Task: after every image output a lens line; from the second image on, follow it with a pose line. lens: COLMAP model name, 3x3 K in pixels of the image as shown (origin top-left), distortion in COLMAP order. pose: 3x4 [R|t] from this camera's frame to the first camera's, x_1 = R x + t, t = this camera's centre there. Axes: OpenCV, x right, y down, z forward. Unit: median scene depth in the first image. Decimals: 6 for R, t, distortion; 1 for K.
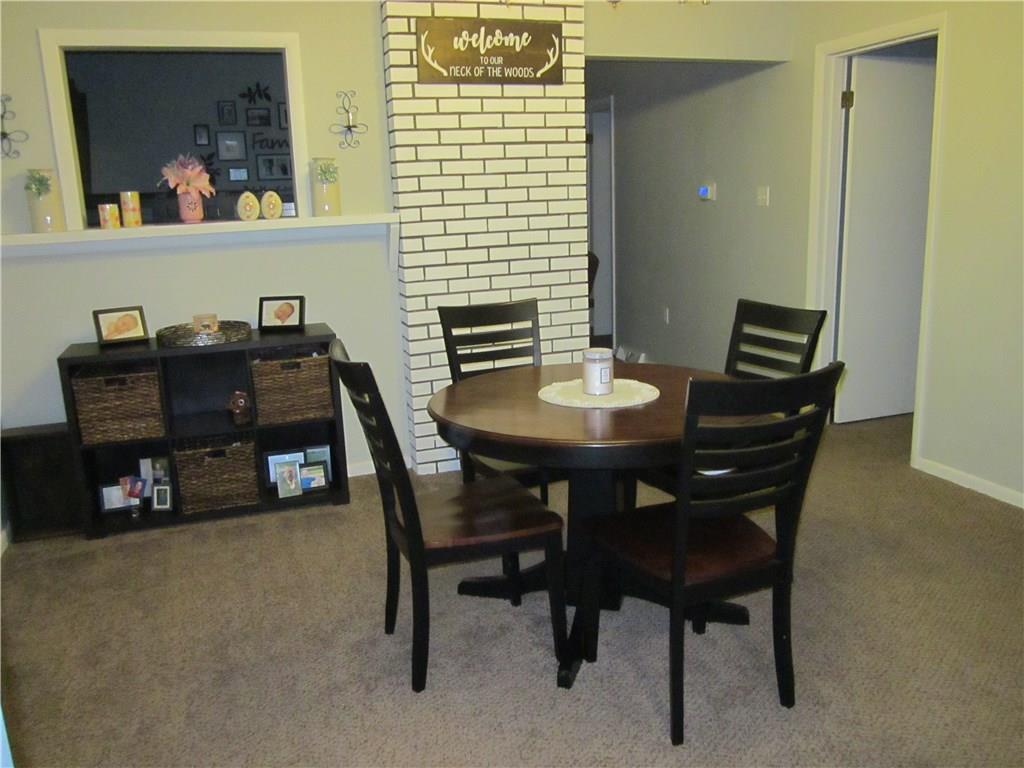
lens RADIAL K [[854.0, 0, 512.4], [0, 854.0, 382.8], [0, 0, 1]] dist [0.004238, 0.000461]
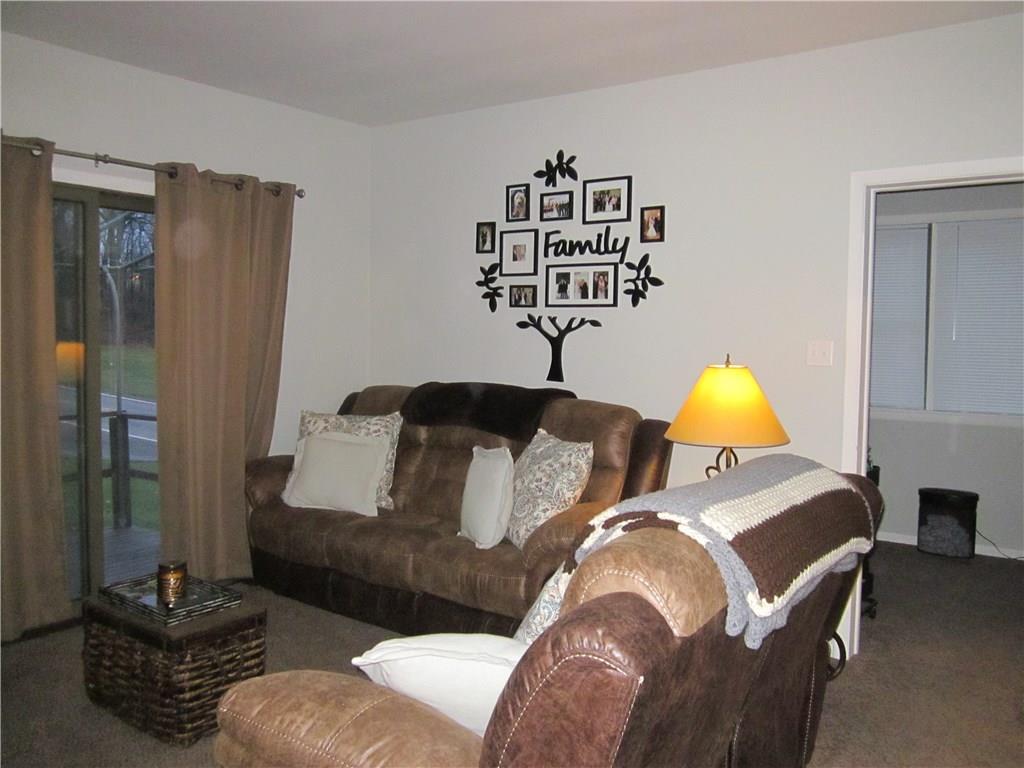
lens RADIAL K [[854.0, 0, 512.1], [0, 854.0, 385.1], [0, 0, 1]] dist [0.004238, 0.000461]
pose [[0.557085, 0.092519, -0.825286, 0.206117], [-0.226895, 0.972921, -0.044088, -0.150641], [0.798859, 0.211814, 0.562991, 0.654014]]
